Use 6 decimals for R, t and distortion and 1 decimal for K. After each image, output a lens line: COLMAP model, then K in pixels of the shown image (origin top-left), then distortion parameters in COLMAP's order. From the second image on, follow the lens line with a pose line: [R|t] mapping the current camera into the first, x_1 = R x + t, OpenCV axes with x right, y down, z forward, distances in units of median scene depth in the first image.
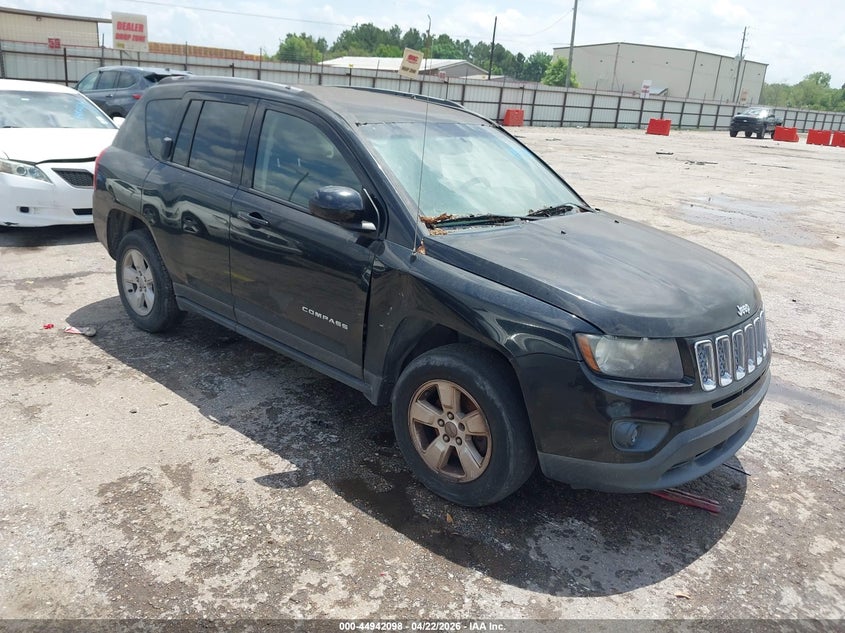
lens RADIAL K [[670.6, 0, 409.3], [0, 670.6, 316.4], [0, 0, 1]] dist [-0.005632, -0.003638]
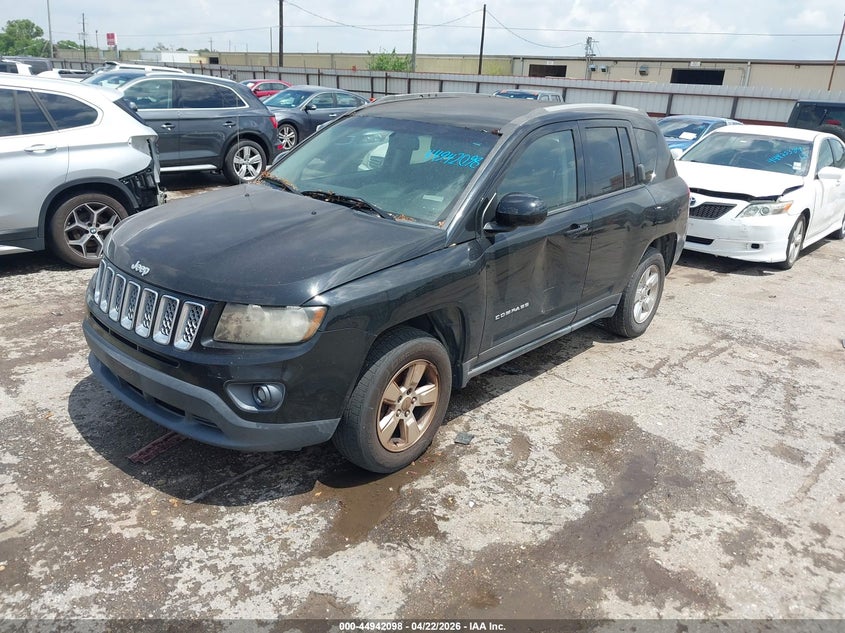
lens RADIAL K [[670.6, 0, 409.3], [0, 670.6, 316.4], [0, 0, 1]] dist [-0.005632, -0.003638]
pose [[0.018860, 0.263767, -0.964402, 1.346097], [-0.372838, 0.896854, 0.238002, -0.301492], [0.927705, 0.355078, 0.115257, 1.145861]]
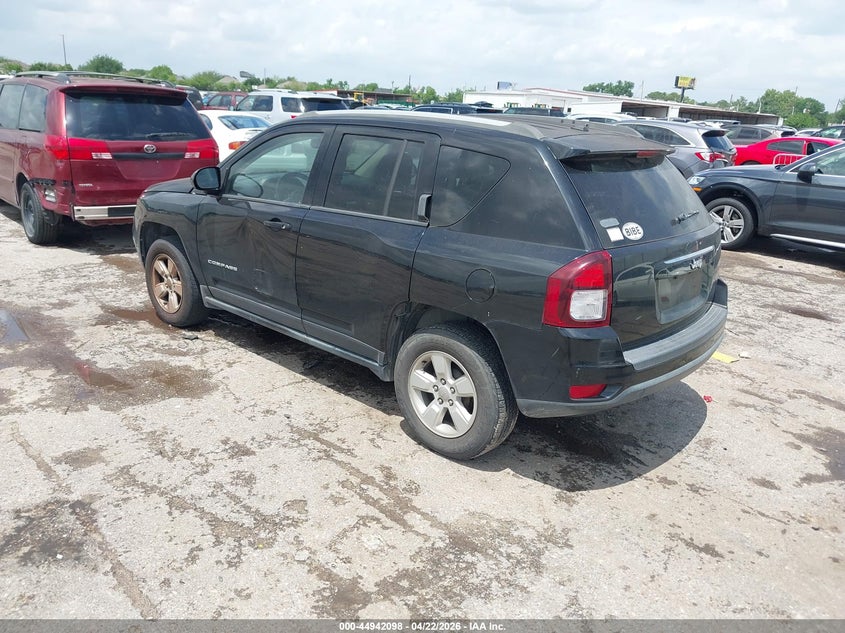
lens RADIAL K [[670.6, 0, 409.3], [0, 670.6, 316.4], [0, 0, 1]] dist [-0.005632, -0.003638]
pose [[-0.992049, -0.120837, -0.035180, -0.110229], [-0.118452, 0.802038, 0.585409, -0.899051], [-0.042524, 0.584921, -0.809975, 2.639648]]
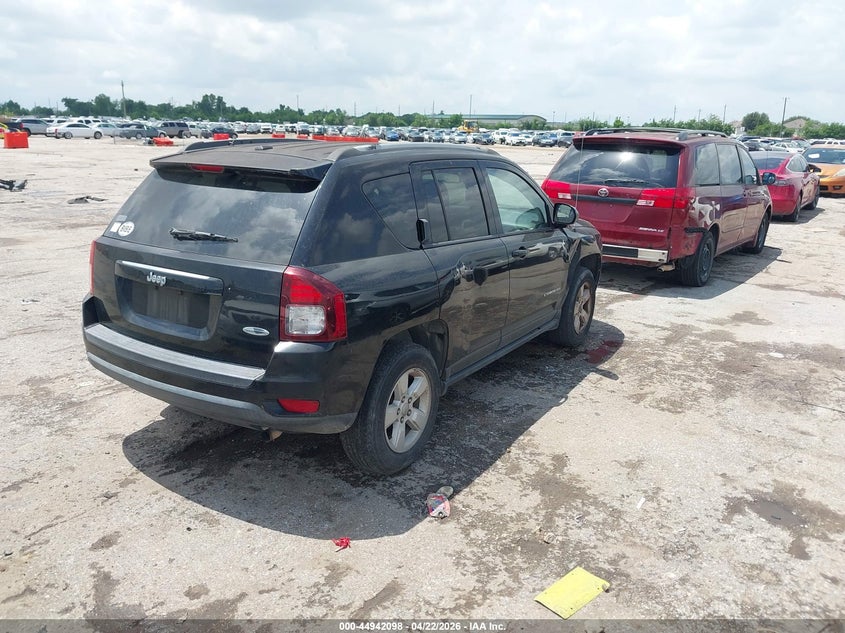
lens RADIAL K [[670.6, 0, 409.3], [0, 670.6, 316.4], [0, 0, 1]] dist [-0.005632, -0.003638]
pose [[-0.156495, -0.332529, 0.930018, -1.572177], [0.280160, 0.887999, 0.364647, -0.618654], [-0.947111, 0.317619, -0.045806, 1.445649]]
